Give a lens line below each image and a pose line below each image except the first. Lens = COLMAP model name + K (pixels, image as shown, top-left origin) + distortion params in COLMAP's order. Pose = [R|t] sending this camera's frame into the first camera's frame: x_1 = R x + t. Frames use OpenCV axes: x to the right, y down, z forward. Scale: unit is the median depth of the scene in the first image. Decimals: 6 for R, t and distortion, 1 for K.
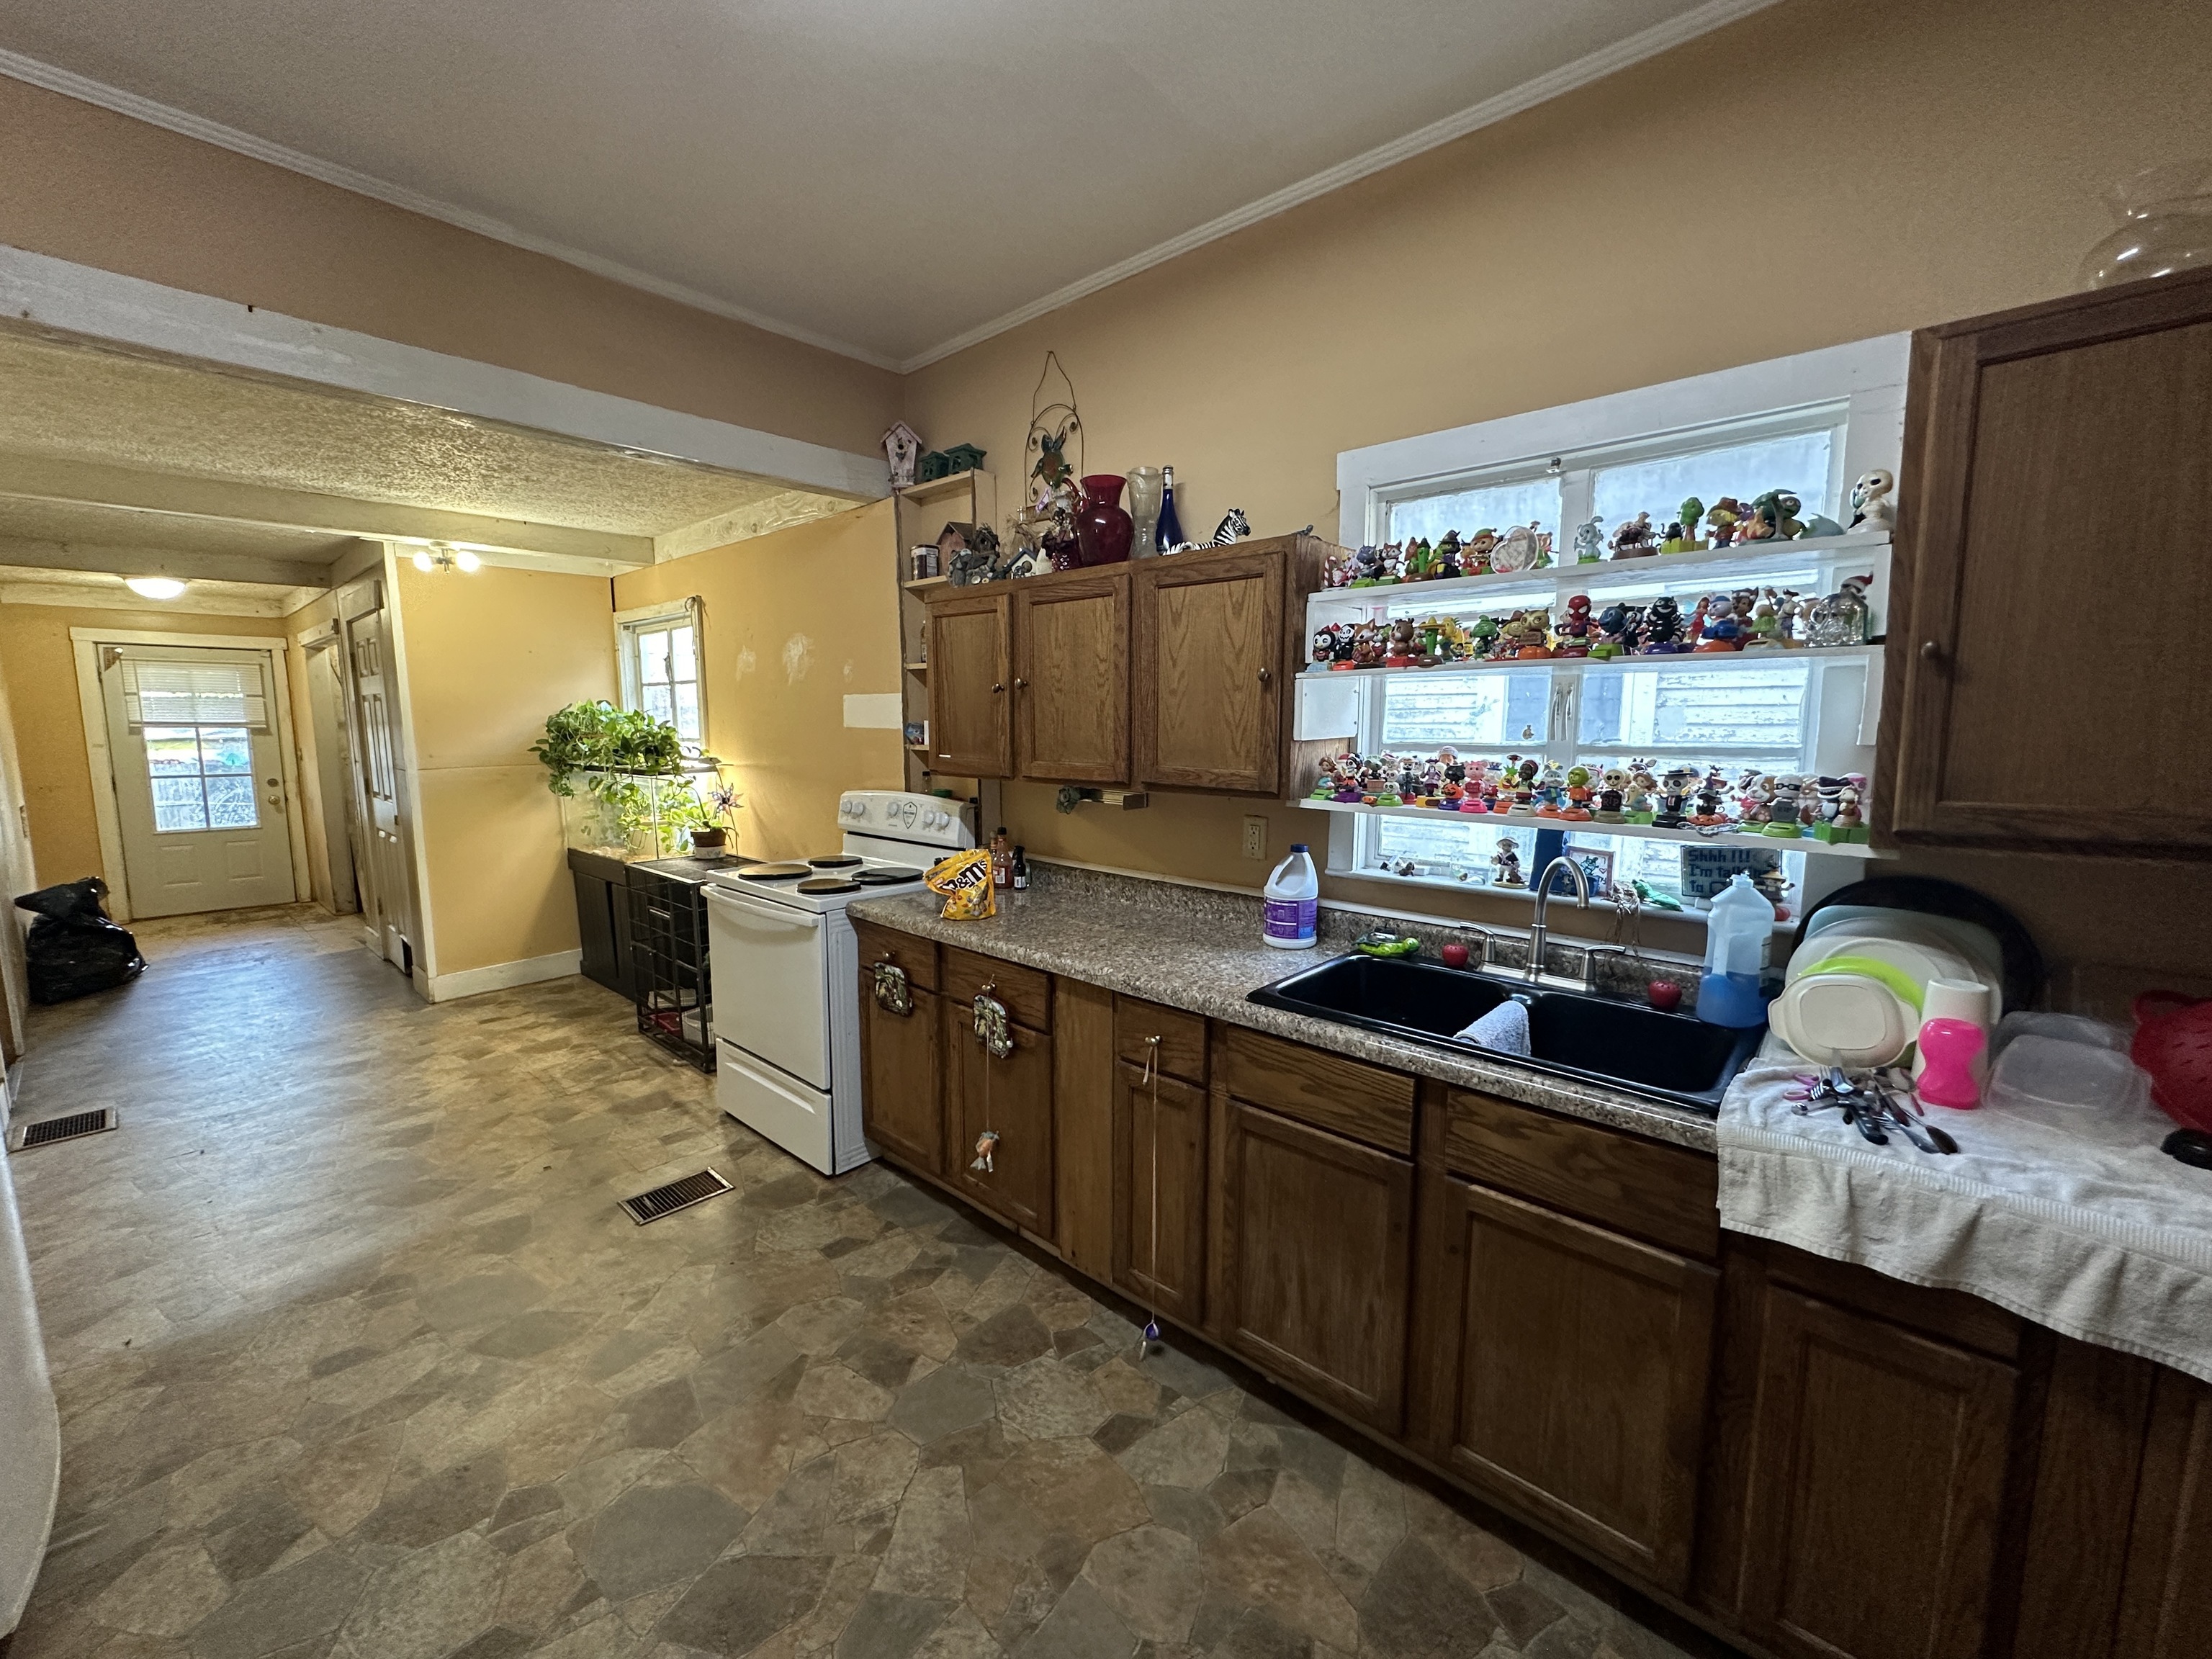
lens RADIAL K [[885.6, 0, 1102.2], [0, 885.6, 830.3], [0, 0, 1]] dist [-0.002617, 0.000374]
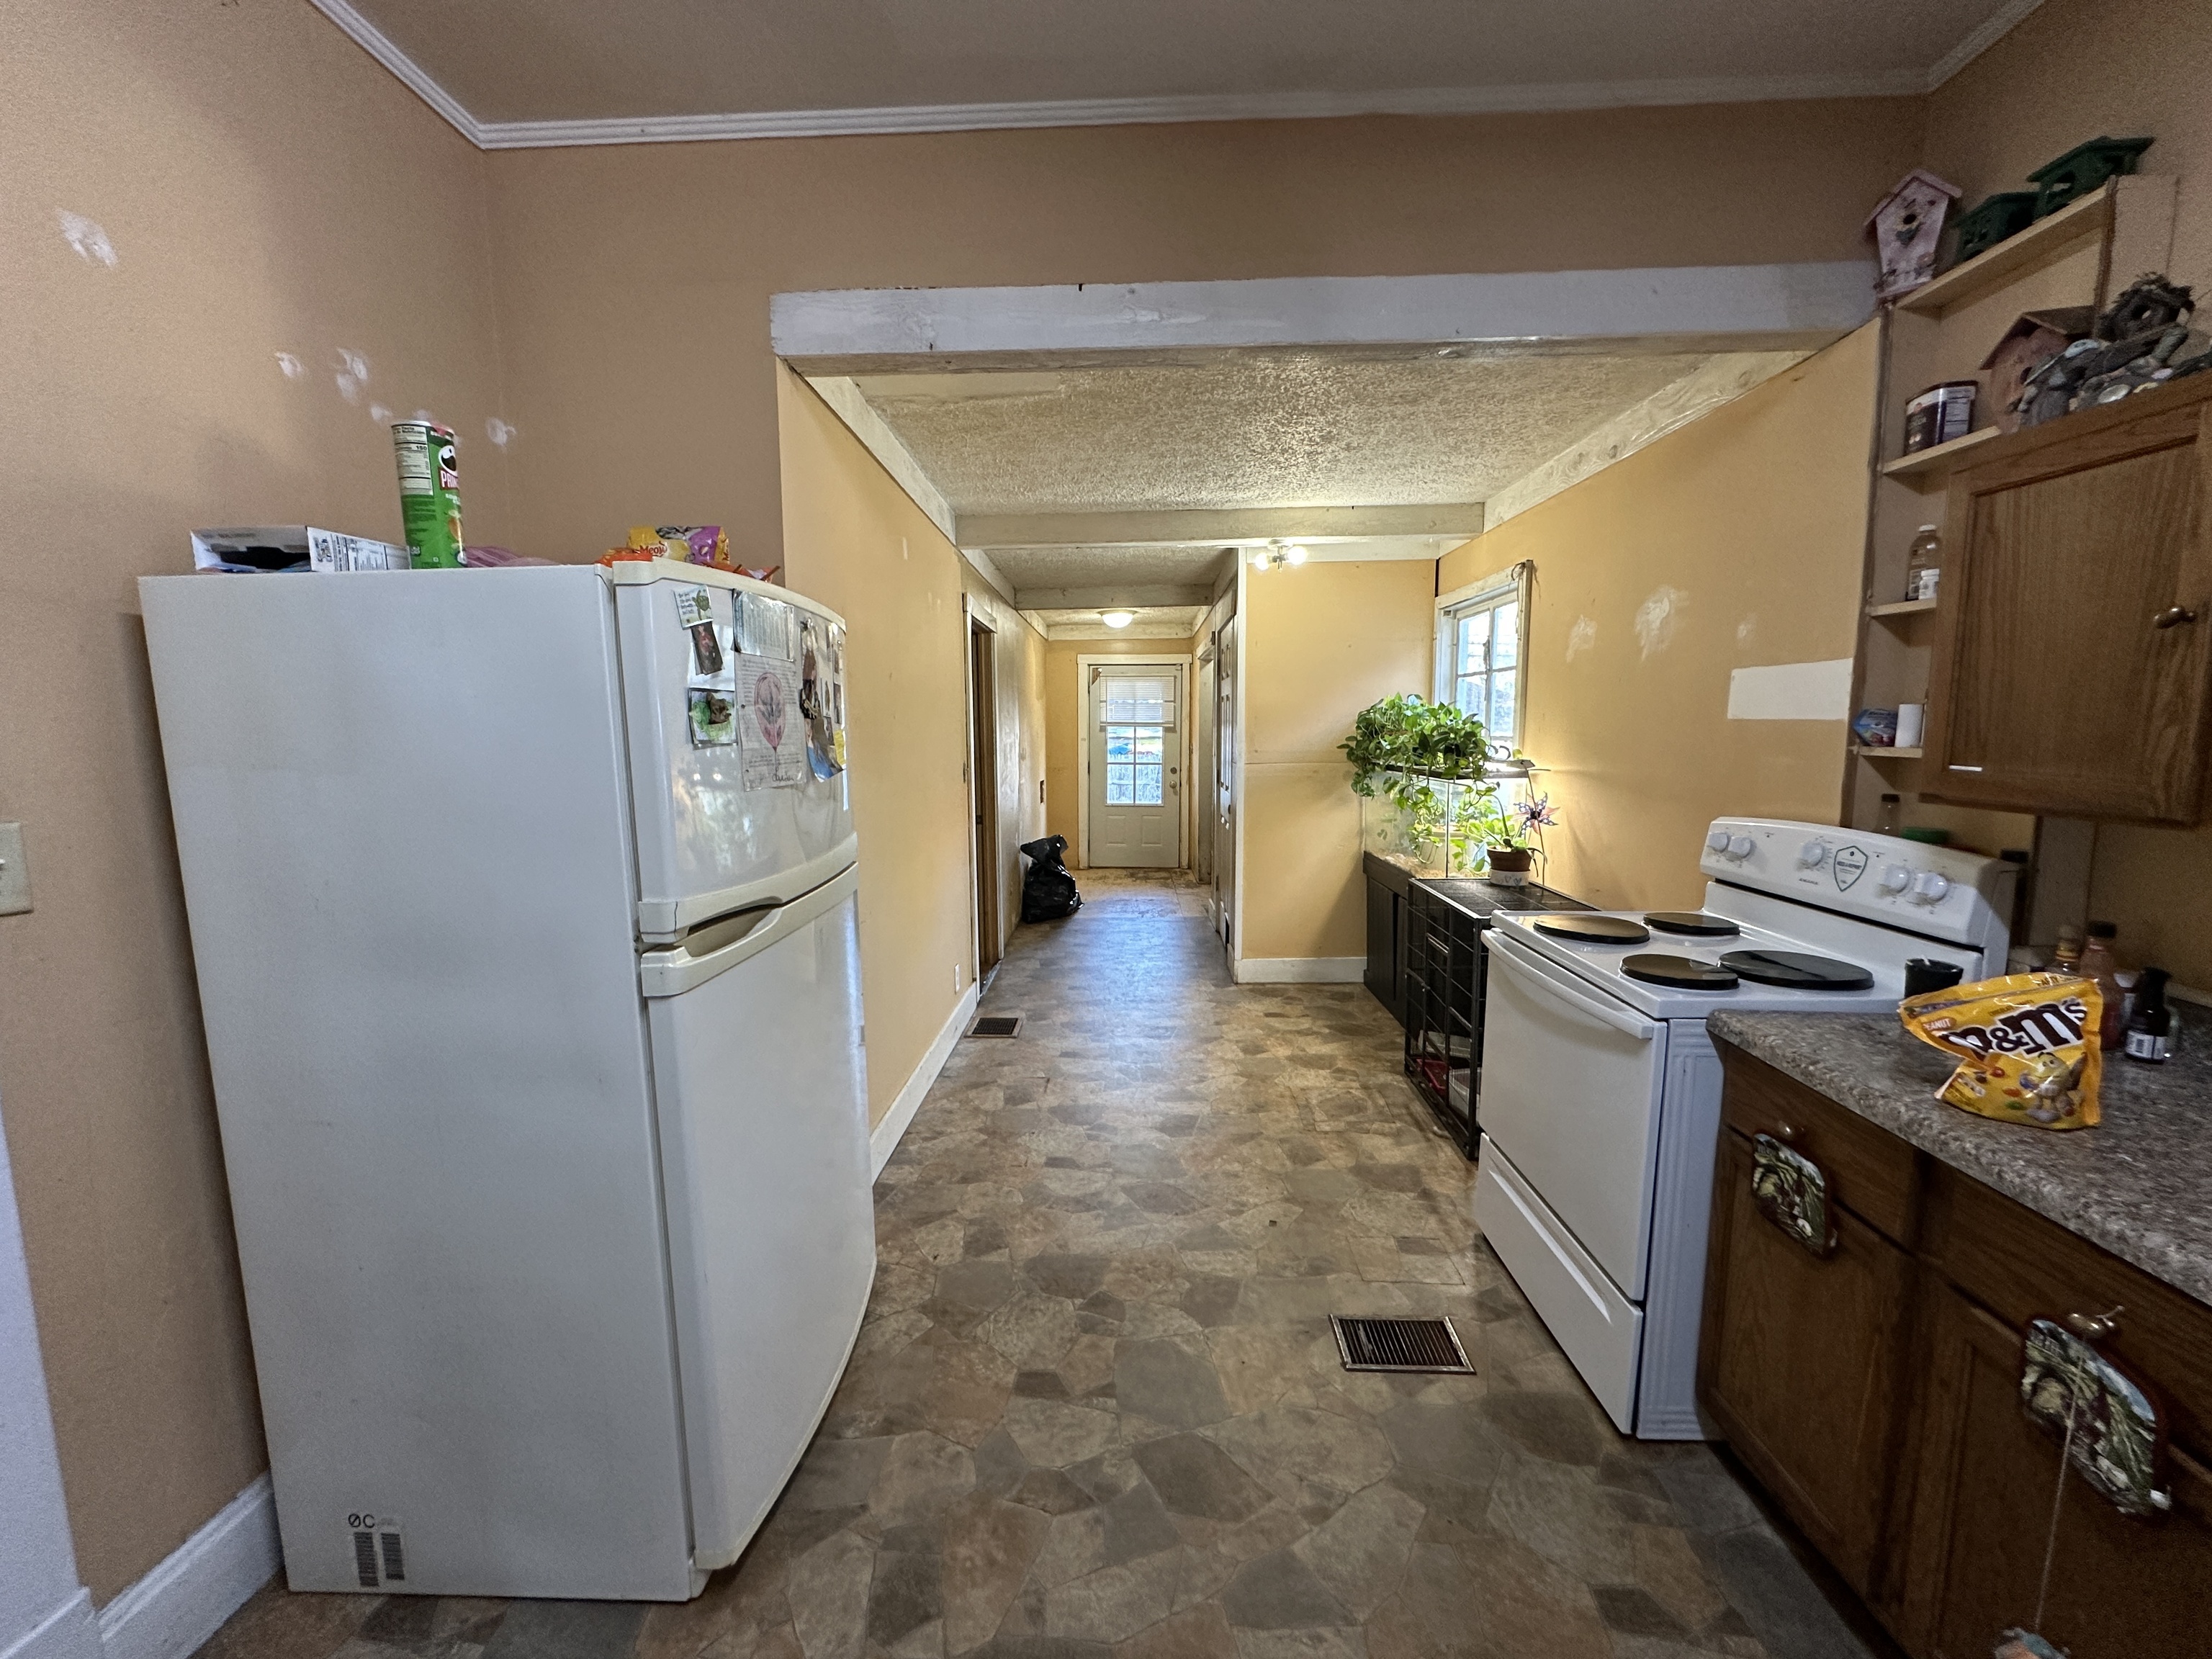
lens RADIAL K [[885.6, 0, 1102.2], [0, 885.6, 830.3], [0, 0, 1]] dist [-0.002617, 0.000374]
pose [[0.641631, 0.088475, -0.761894, -0.089856], [-0.091297, 0.995073, 0.038666, -0.019115], [0.761560, 0.044749, 0.646547, 0.248500]]
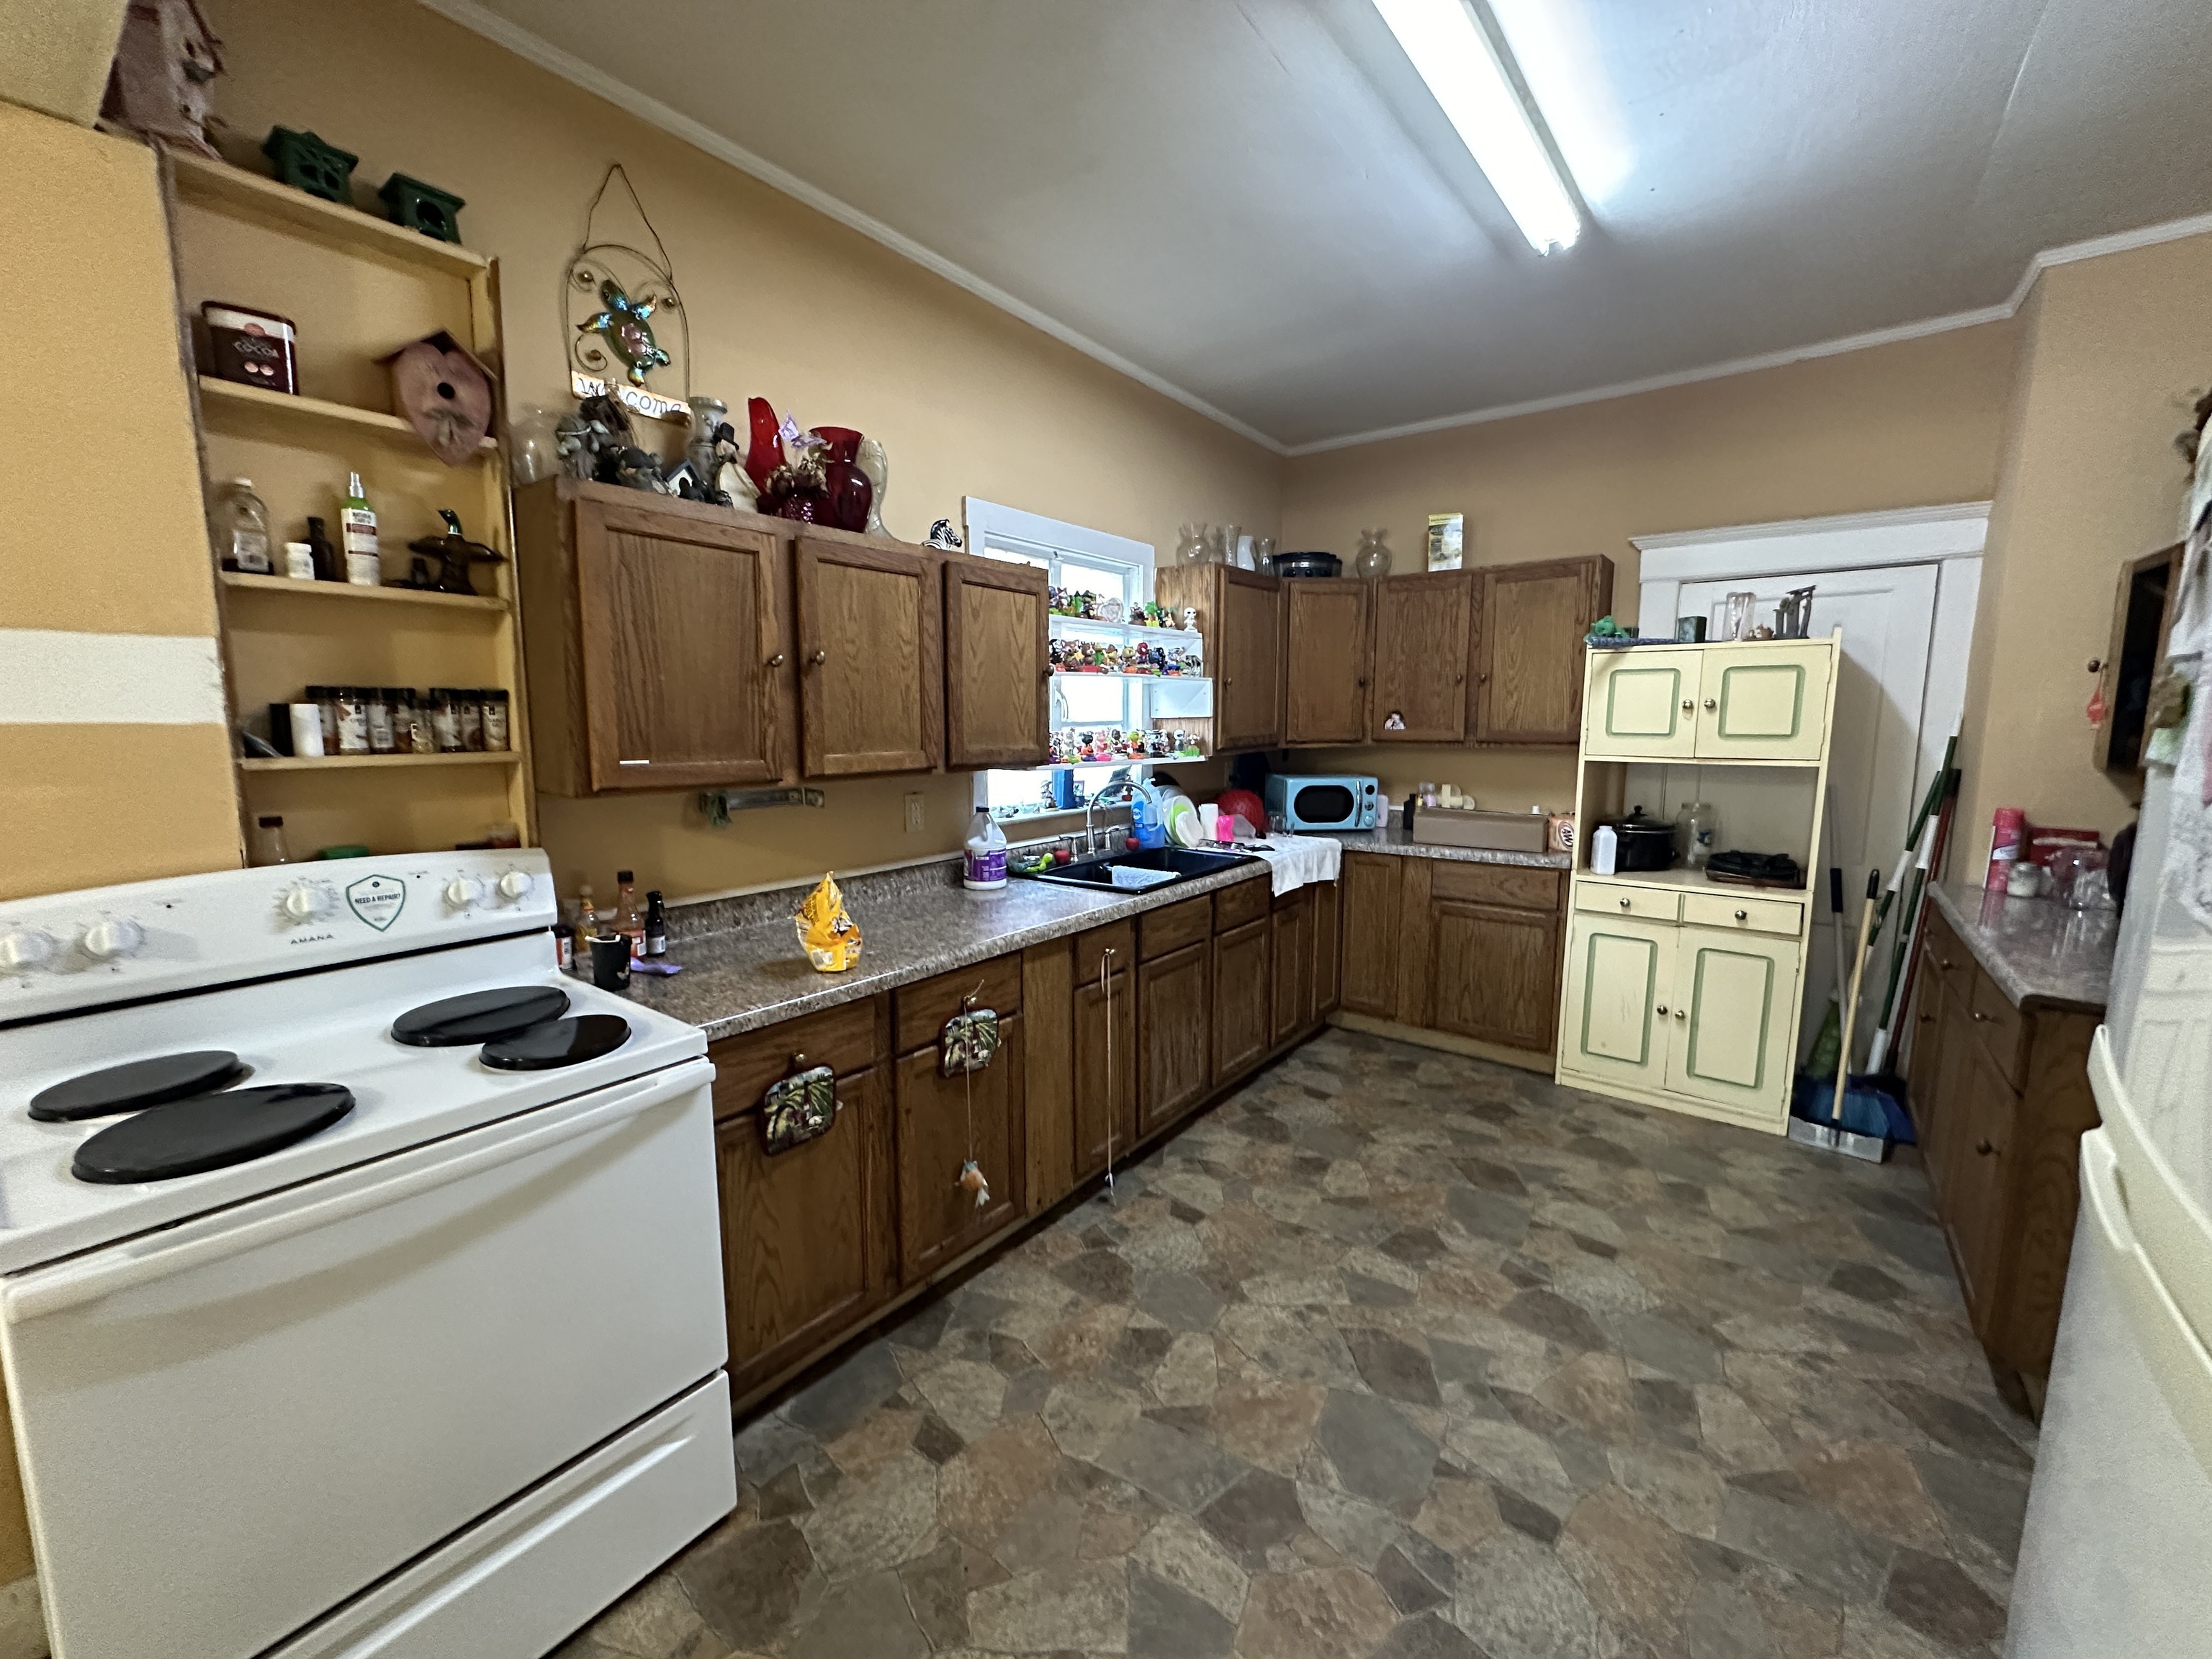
lens RADIAL K [[885.6, 0, 1102.2], [0, 885.6, 830.3], [0, 0, 1]] dist [-0.002617, 0.000374]
pose [[-0.088503, -0.129621, 0.987606, -0.689502], [0.126376, 0.982023, 0.140214, -0.069915], [-0.988027, 0.137219, -0.070531, 0.619945]]
